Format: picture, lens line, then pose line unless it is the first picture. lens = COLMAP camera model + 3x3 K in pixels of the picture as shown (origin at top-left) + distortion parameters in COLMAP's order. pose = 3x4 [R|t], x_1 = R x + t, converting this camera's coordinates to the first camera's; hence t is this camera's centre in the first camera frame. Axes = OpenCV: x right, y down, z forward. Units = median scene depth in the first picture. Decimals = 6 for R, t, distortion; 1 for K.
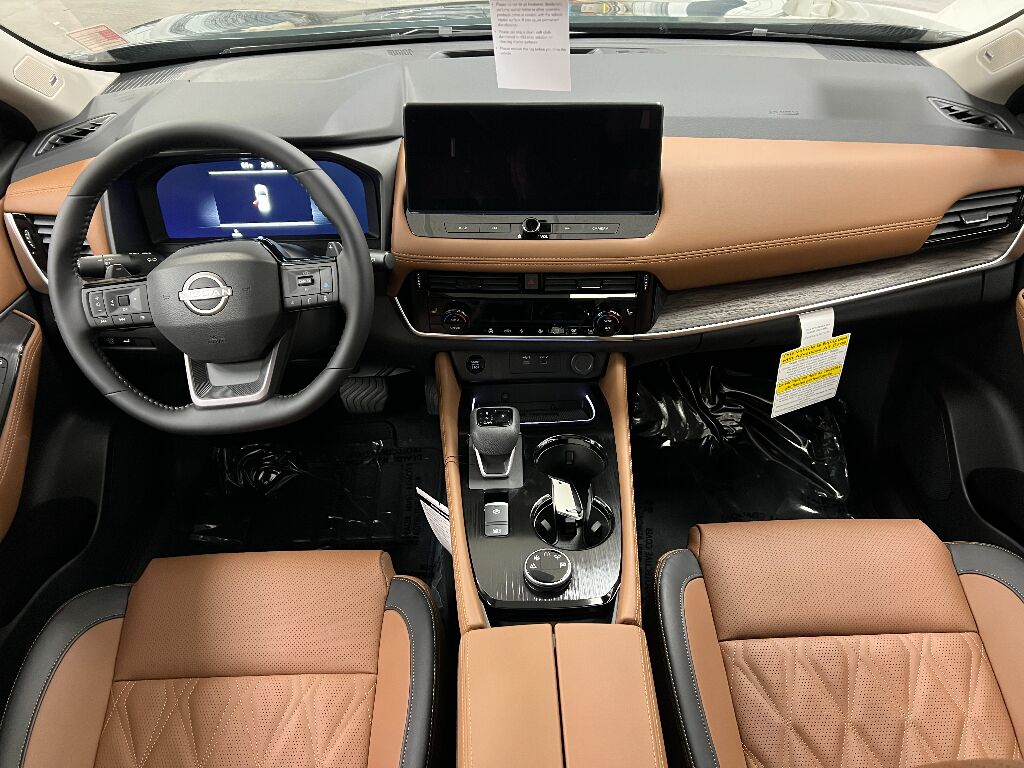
lens RADIAL K [[767.6, 0, 512.0], [0, 767.6, 384.0], [0, 0, 1]] dist [0.083668, -0.110351]
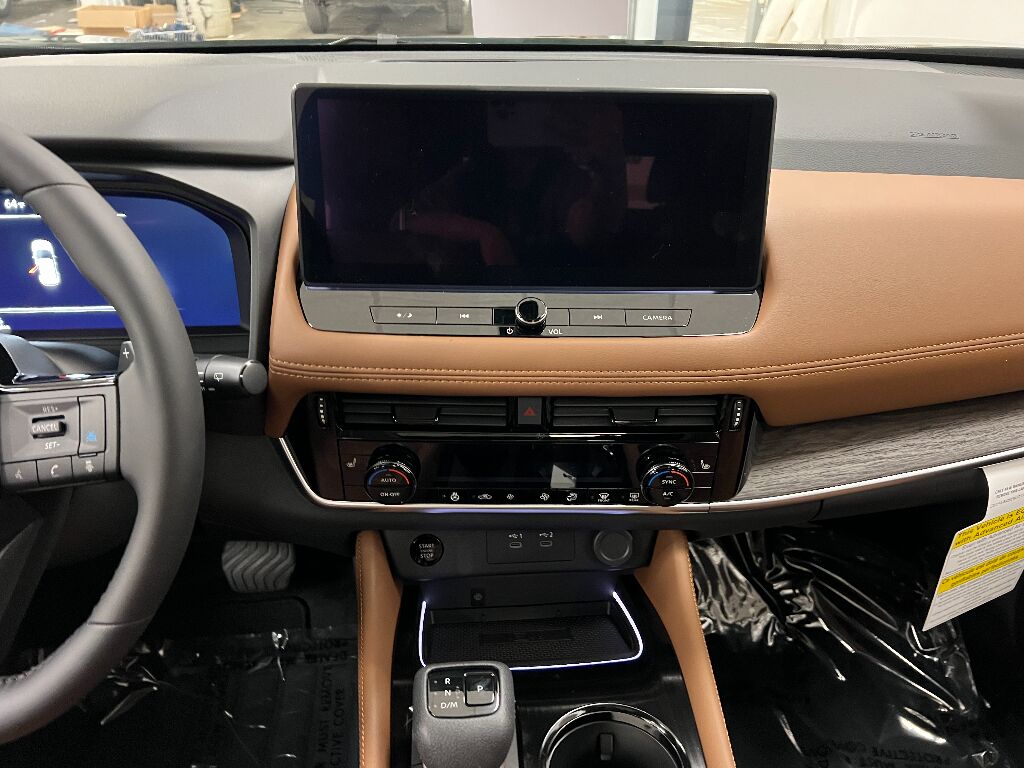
lens RADIAL K [[767.6, 0, 512.0], [0, 767.6, 384.0], [0, 0, 1]] dist [0.083668, -0.110351]
pose [[0.998471, 0.000069, 0.055285, -0.018058], [0.006444, 0.993038, -0.117618, -0.089506], [-0.054908, 0.117794, 0.991519, 0.460368]]
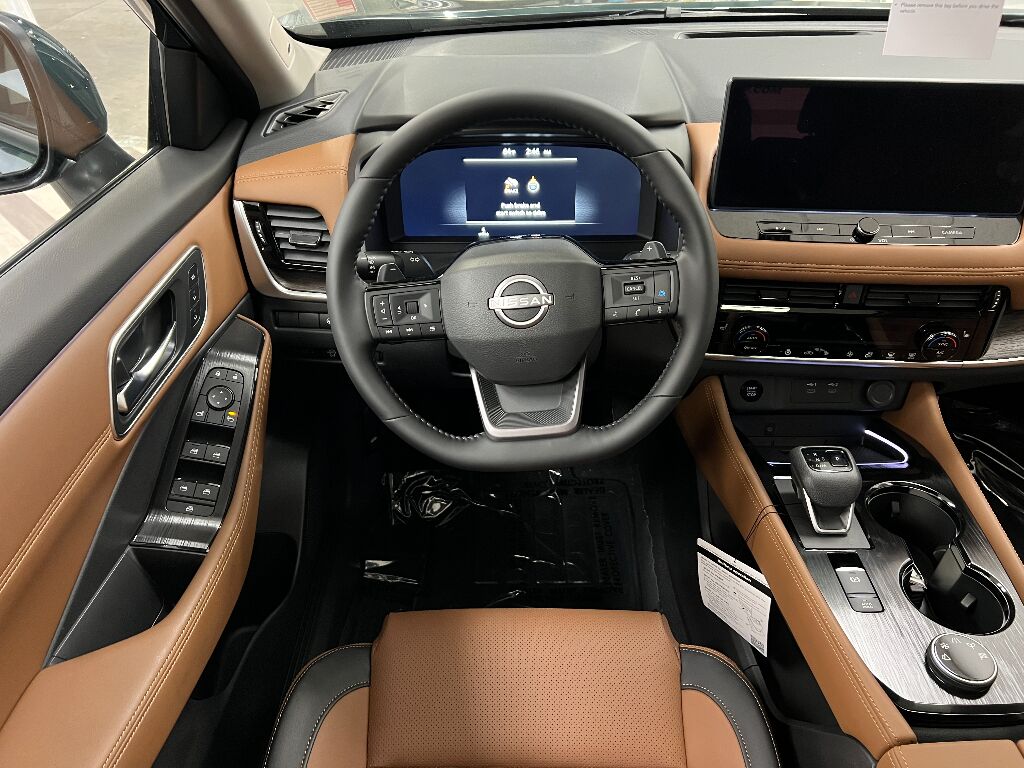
lens RADIAL K [[767.6, 0, 512.0], [0, 767.6, 384.0], [0, 0, 1]] dist [0.083668, -0.110351]
pose [[0.999567, 0.026052, -0.013708, -0.333336], [-0.026319, 0.999460, -0.019660, -0.010837], [0.013188, 0.020012, 0.999713, 0.161561]]
